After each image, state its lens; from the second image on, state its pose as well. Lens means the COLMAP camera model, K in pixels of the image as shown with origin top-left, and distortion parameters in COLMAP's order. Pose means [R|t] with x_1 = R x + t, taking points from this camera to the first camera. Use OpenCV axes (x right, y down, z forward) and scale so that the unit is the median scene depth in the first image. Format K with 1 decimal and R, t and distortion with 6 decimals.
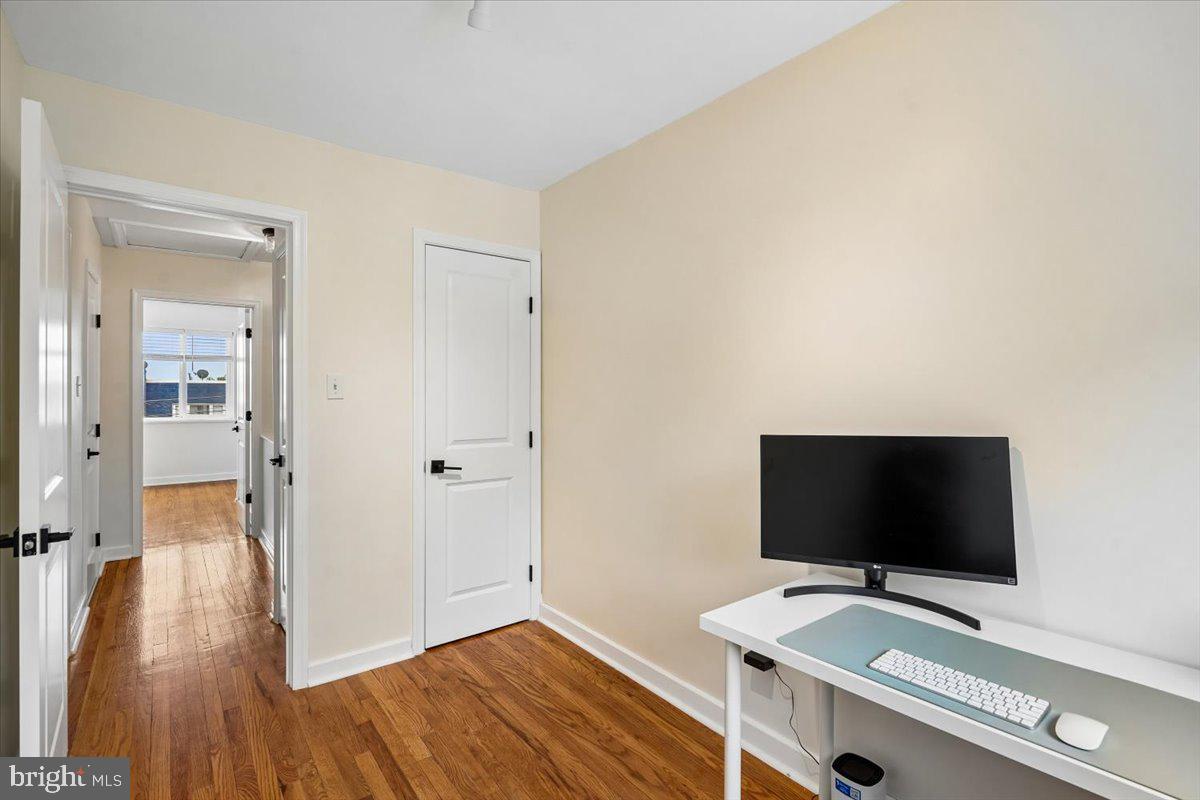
lens RADIAL K [[557.7, 0, 595.5], [0, 557.7, 380.7], [0, 0, 1]] dist [-0.000150, 0.000524]
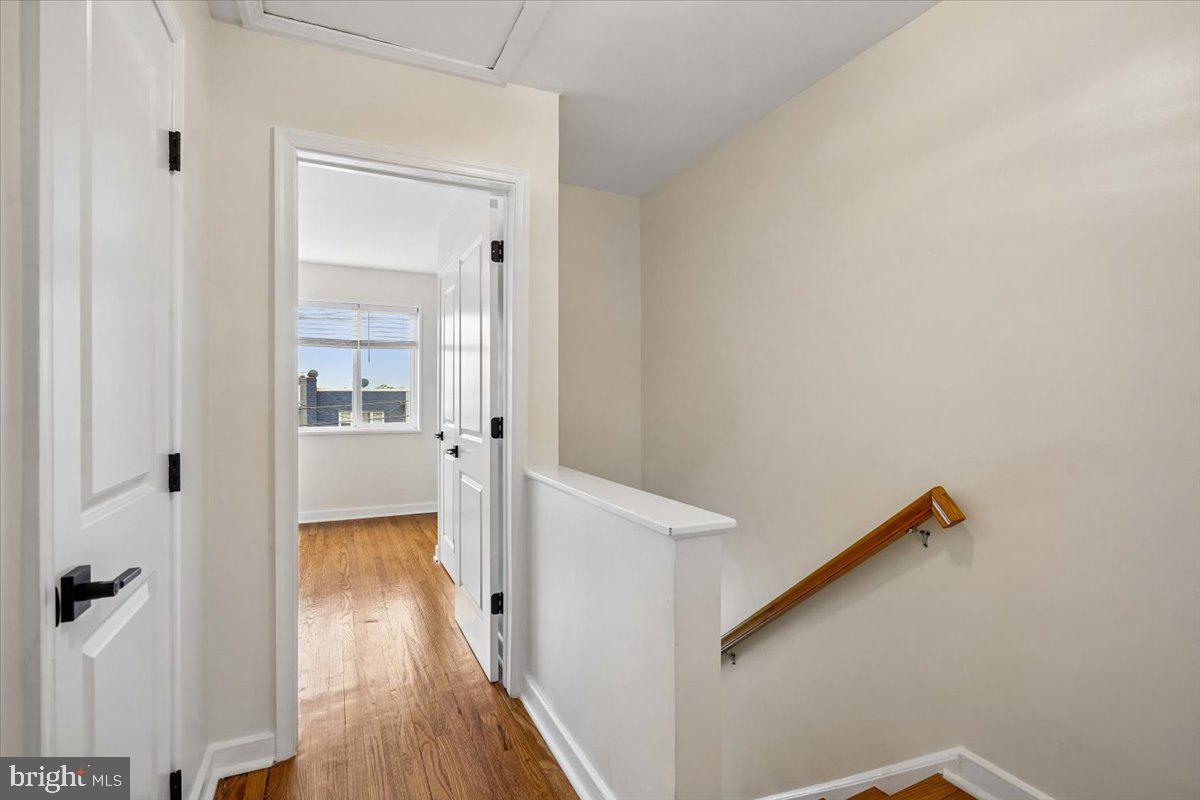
lens RADIAL K [[549.4, 0, 597.8], [0, 549.4, 395.7], [0, 0, 1]] dist [-0.002860, -0.000044]
pose [[0.978963, 0.002234, -0.204026, -0.324524], [-0.000986, 0.999980, 0.006218, 0.023598], [0.204036, -0.005886, 0.978946, 0.412571]]
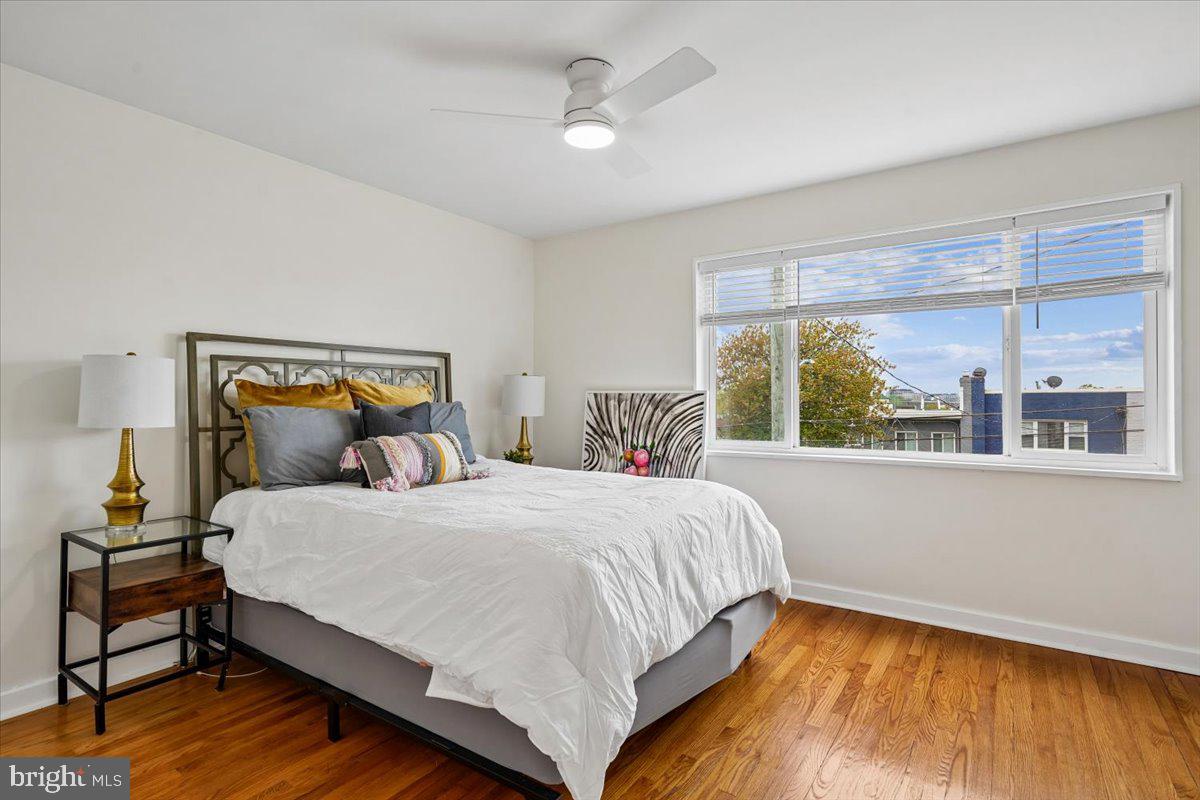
lens RADIAL K [[593.7, 0, 600.0], [0, 593.7, 400.0], [0, 0, 1]] dist [0.017951, -0.000204]
pose [[0.305851, -0.001325, -0.952079, -0.495365], [0.009402, 0.999954, 0.001629, 0.027250], [0.952033, -0.009449, 0.305849, 0.689298]]
